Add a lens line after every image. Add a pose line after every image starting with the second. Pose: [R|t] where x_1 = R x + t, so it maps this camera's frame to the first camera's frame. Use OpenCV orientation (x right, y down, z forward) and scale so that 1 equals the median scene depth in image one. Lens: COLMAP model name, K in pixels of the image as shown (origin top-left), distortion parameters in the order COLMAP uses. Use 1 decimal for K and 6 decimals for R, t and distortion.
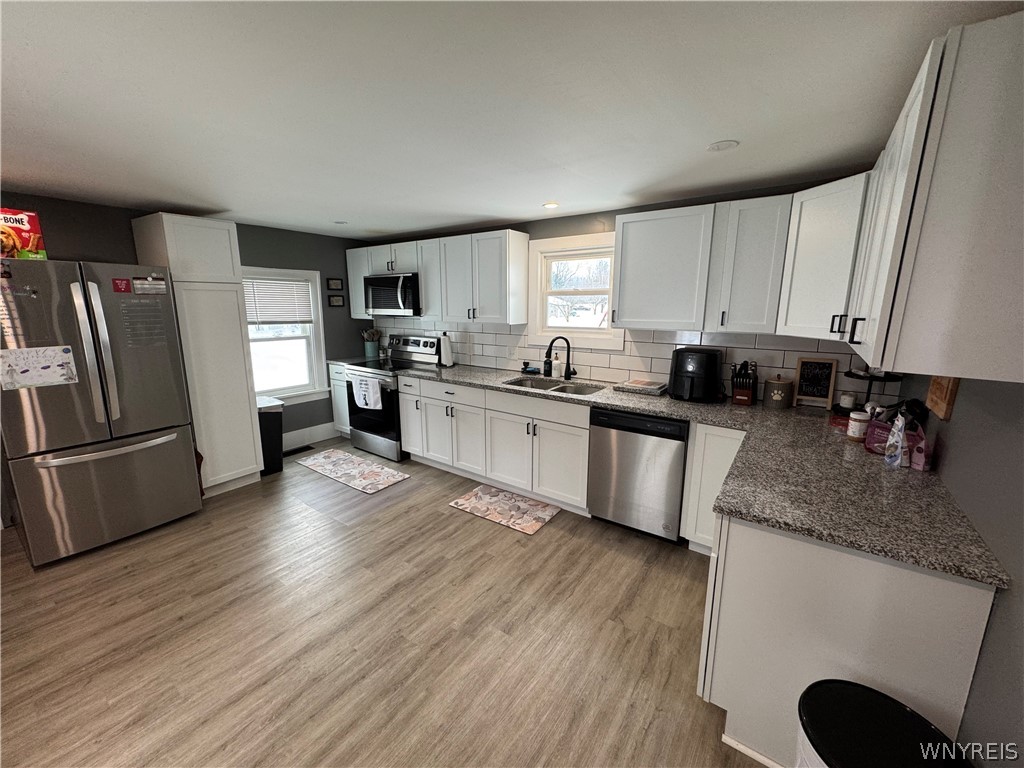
lens RADIAL K [[406.3, 0, 511.2], [0, 406.3, 381.9], [0, 0, 1]] dist [-0.000519, 0.000427]
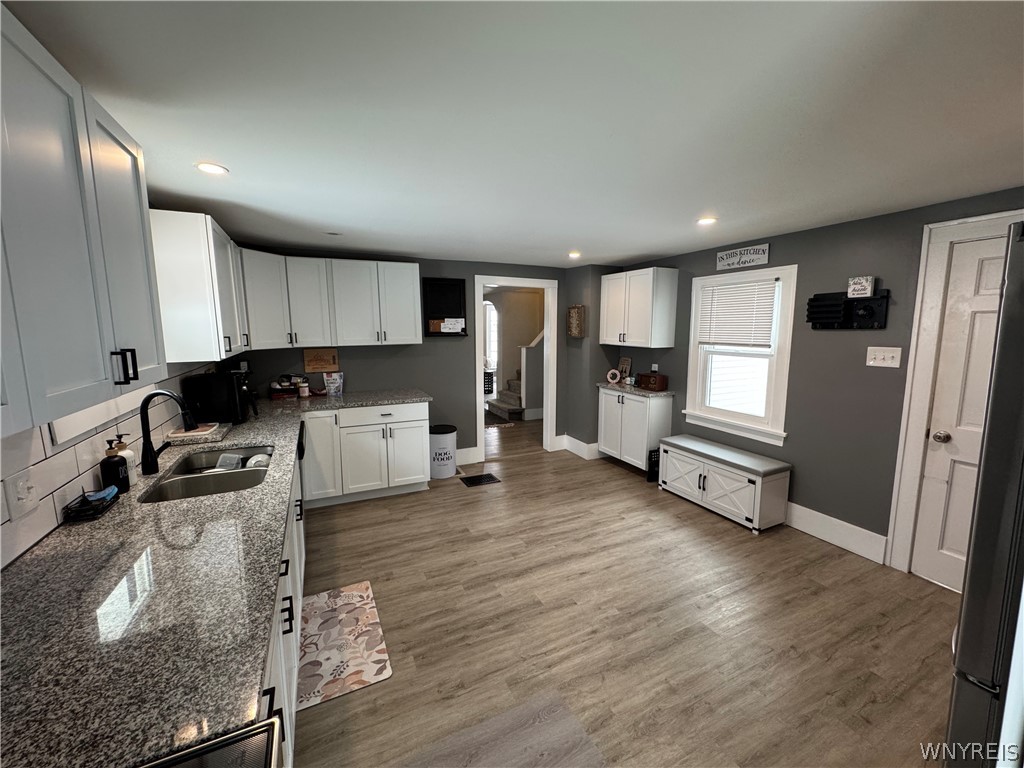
lens RADIAL K [[406.3, 0, 509.6], [0, 406.3, 382.6], [0, 0, 1]] dist [-0.000519, 0.000427]
pose [[-0.871789, -0.070029, 0.484850, -0.550487], [0.093622, 0.947670, 0.305214, -0.252516], [-0.480852, 0.311475, -0.819613, 1.264029]]
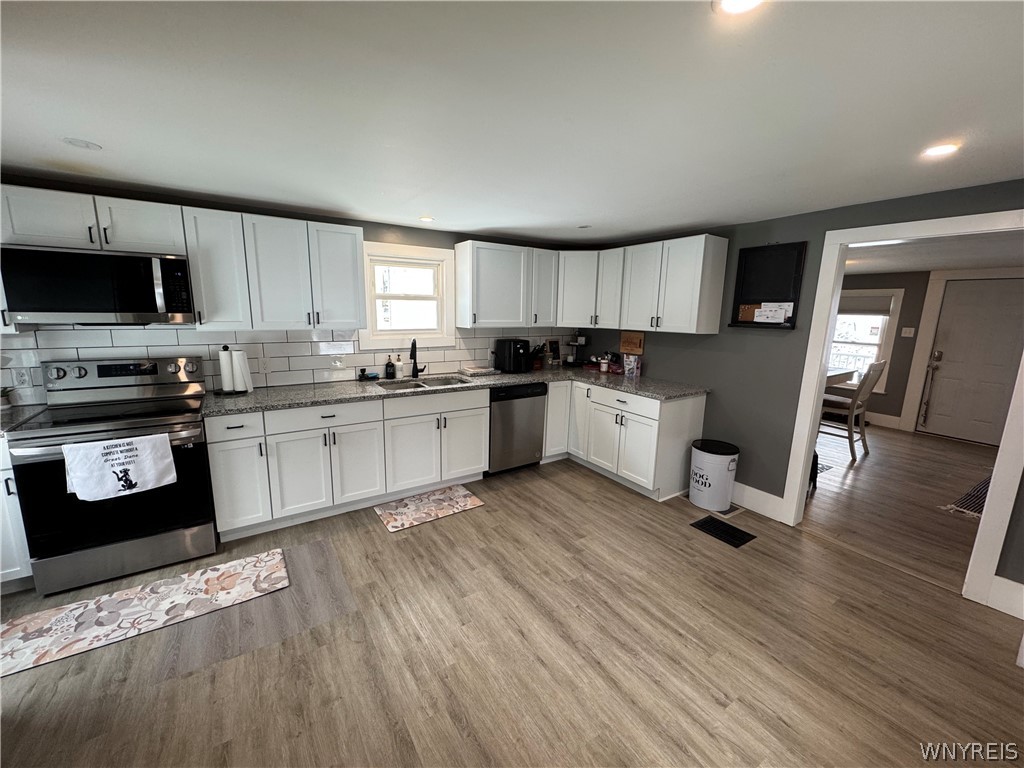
lens RADIAL K [[406.3, 0, 513.0], [0, 406.3, 381.9], [0, 0, 1]] dist [-0.000519, 0.000427]
pose [[0.357745, -0.159925, 0.920023, -0.825656], [0.161384, 0.980990, 0.107769, -0.074645], [-0.919768, 0.109923, 0.376753, 0.383024]]
